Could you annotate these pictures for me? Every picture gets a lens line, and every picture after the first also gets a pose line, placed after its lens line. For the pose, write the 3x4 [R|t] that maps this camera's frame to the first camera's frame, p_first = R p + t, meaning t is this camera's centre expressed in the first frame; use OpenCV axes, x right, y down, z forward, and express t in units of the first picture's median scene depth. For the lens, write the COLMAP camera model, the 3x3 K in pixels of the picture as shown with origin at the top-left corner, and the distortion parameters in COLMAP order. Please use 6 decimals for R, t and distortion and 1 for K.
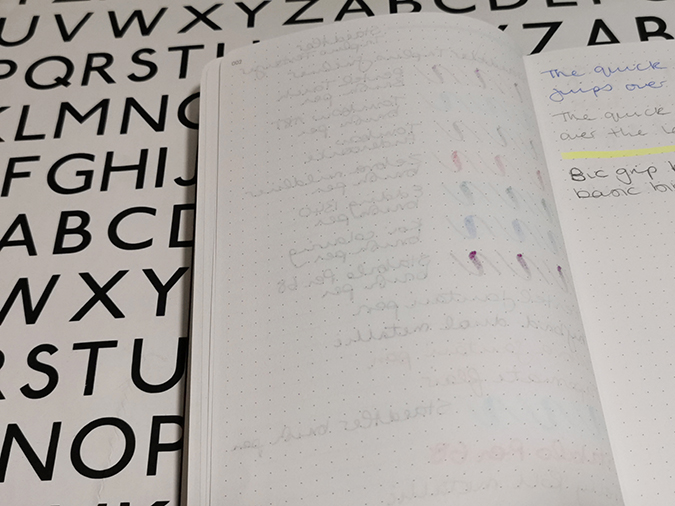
lens RADIAL K [[1035.2, 0, 337.5], [0, 1035.2, 253.0], [0, 0, 1]] dist [0.006234, -0.121090]
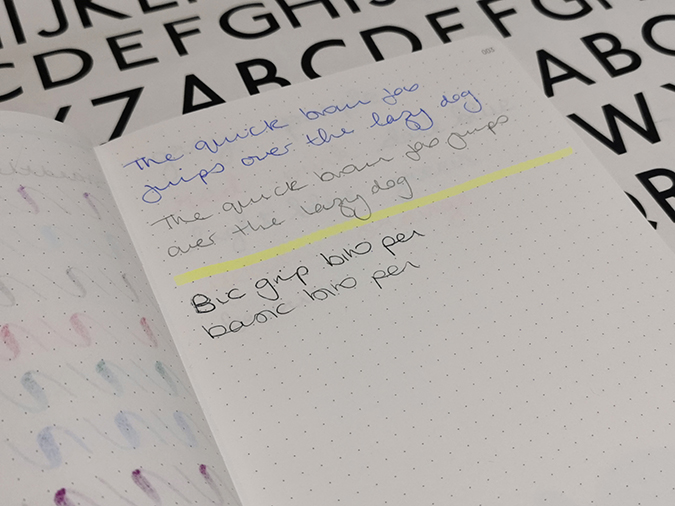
lens RADIAL K [[1035.2, 0, 337.5], [0, 1035.2, 253.0], [0, 0, 1]] dist [0.006234, -0.121090]
pose [[0.926689, -0.231547, 0.296028, 0.115798], [0.243993, 0.969763, -0.005269, -0.081787], [-0.285857, 0.077112, 0.955165, 0.302851]]
